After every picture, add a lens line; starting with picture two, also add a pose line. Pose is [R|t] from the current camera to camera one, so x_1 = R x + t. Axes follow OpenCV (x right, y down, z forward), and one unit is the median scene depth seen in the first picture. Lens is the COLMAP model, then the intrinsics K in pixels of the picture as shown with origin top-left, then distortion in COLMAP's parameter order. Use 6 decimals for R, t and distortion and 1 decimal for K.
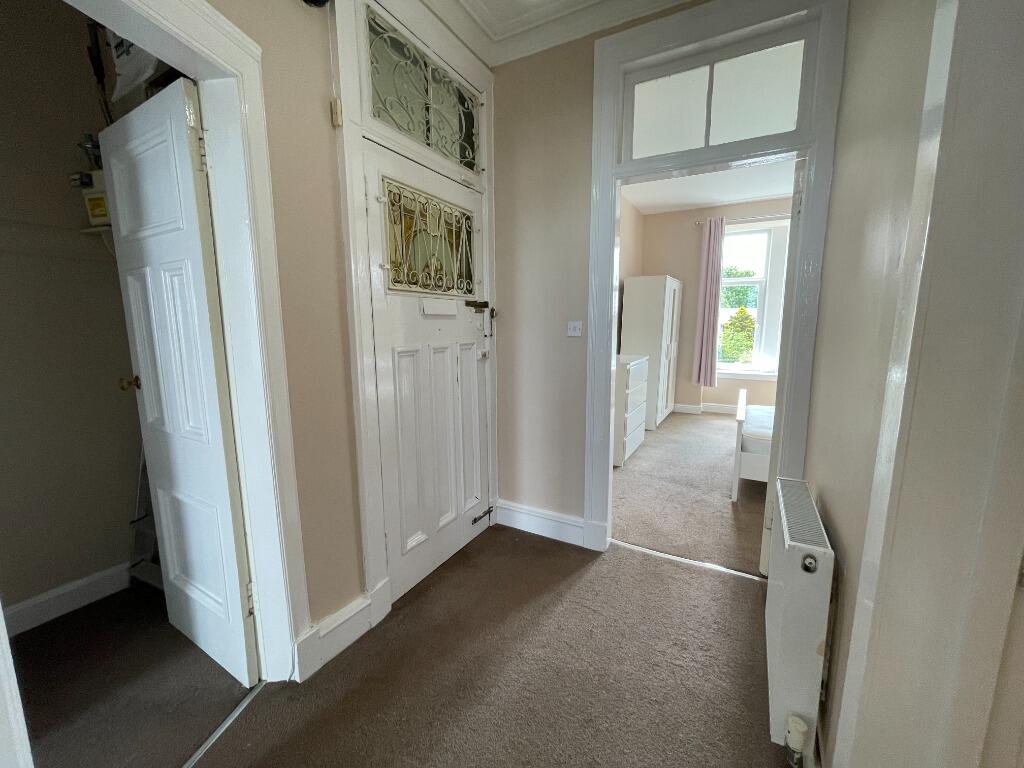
lens RADIAL K [[411.3, 0, 512.0], [0, 411.3, 384.0], [0, 0, 1]] dist [0.000344, -0.000017]
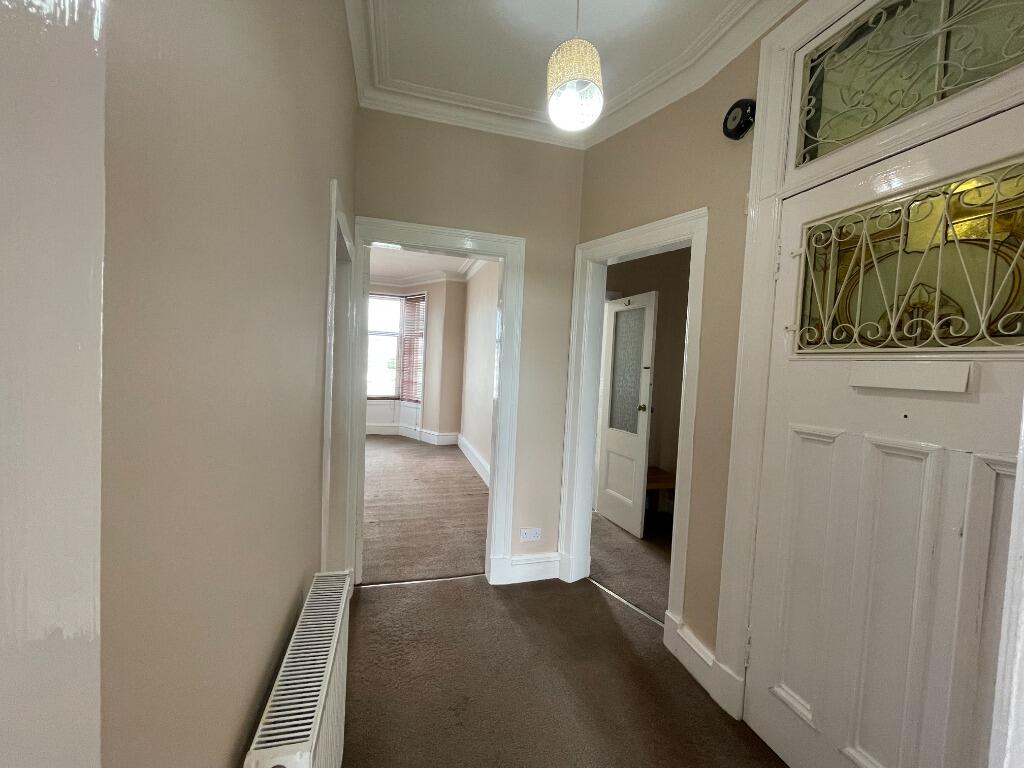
lens RADIAL K [[411.3, 0, 512.0], [0, 411.3, 384.0], [0, 0, 1]] dist [0.000344, -0.000017]
pose [[-0.697237, 0.004856, -0.716825, 0.654861], [-0.153353, 0.975816, 0.155773, -0.199793], [0.700245, 0.218538, -0.679630, 1.109719]]
